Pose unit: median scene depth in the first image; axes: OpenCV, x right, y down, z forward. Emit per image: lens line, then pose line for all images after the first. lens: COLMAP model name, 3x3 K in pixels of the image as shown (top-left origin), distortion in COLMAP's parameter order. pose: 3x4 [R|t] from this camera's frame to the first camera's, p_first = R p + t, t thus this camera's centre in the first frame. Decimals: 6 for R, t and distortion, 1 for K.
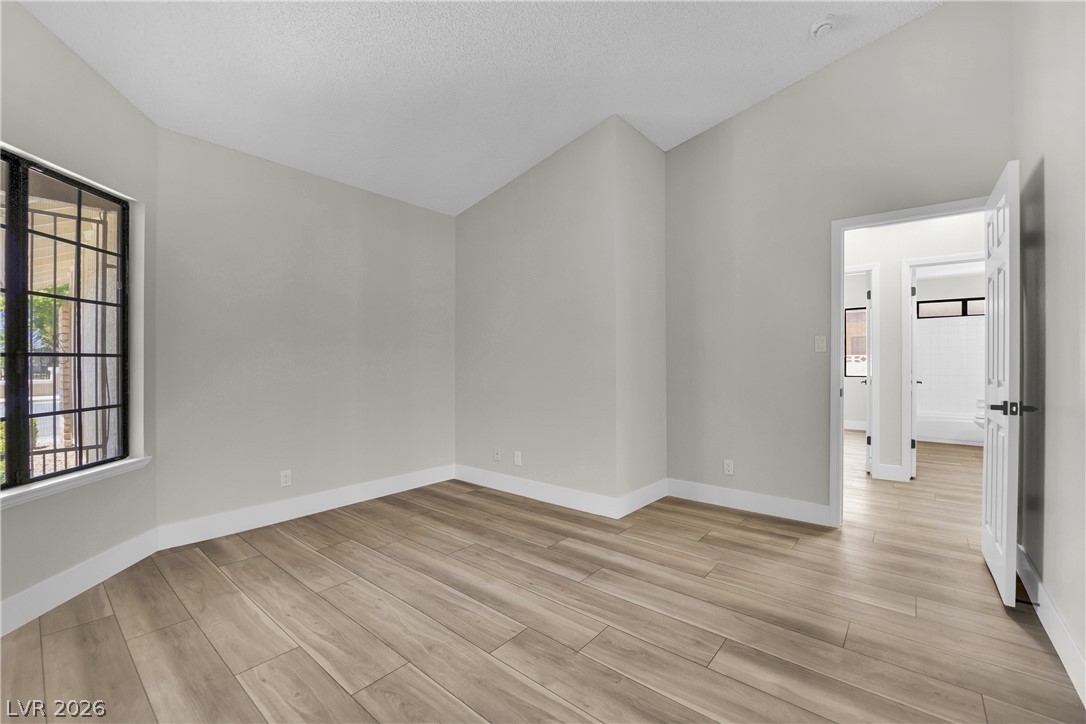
lens RADIAL K [[451.4, 0, 536.7], [0, 451.4, 362.9], [0, 0, 1]] dist [-0.015834, 0.000169]
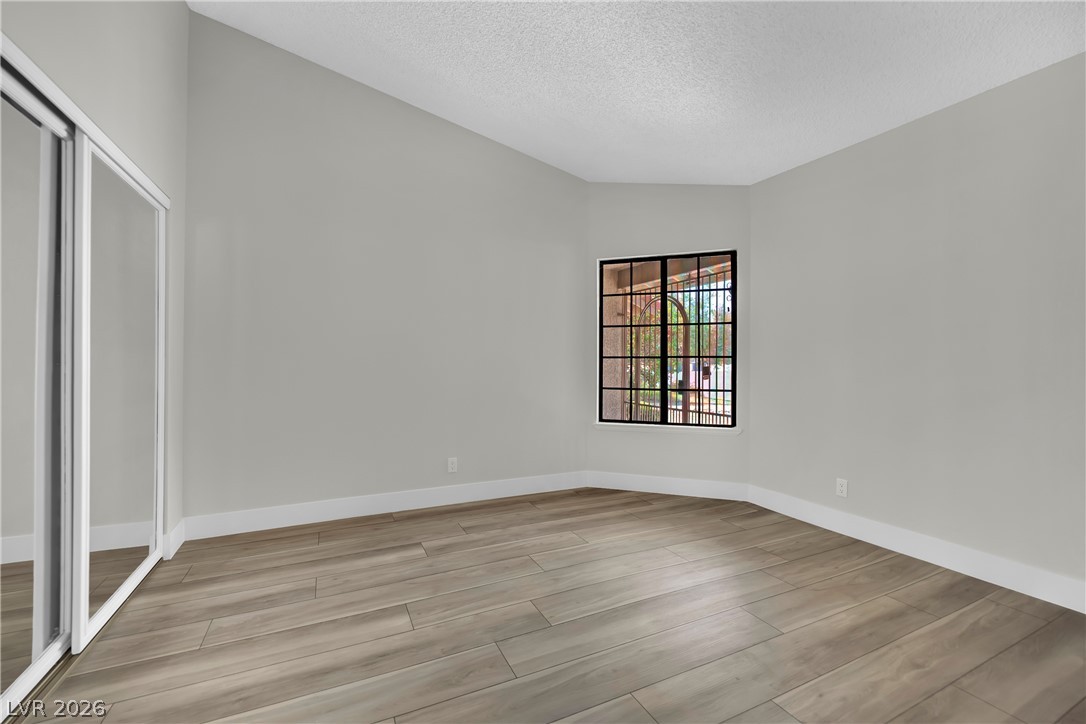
lens RADIAL K [[449.5, 0, 543.0], [0, 449.5, 362.0], [0, 0, 1]] dist [-0.016702, -0.000138]
pose [[-0.405285, -0.000136, -0.914190, 0.672707], [-0.003741, 0.999992, 0.001510, 0.000097], [0.914183, 0.004032, -0.405282, 1.035401]]
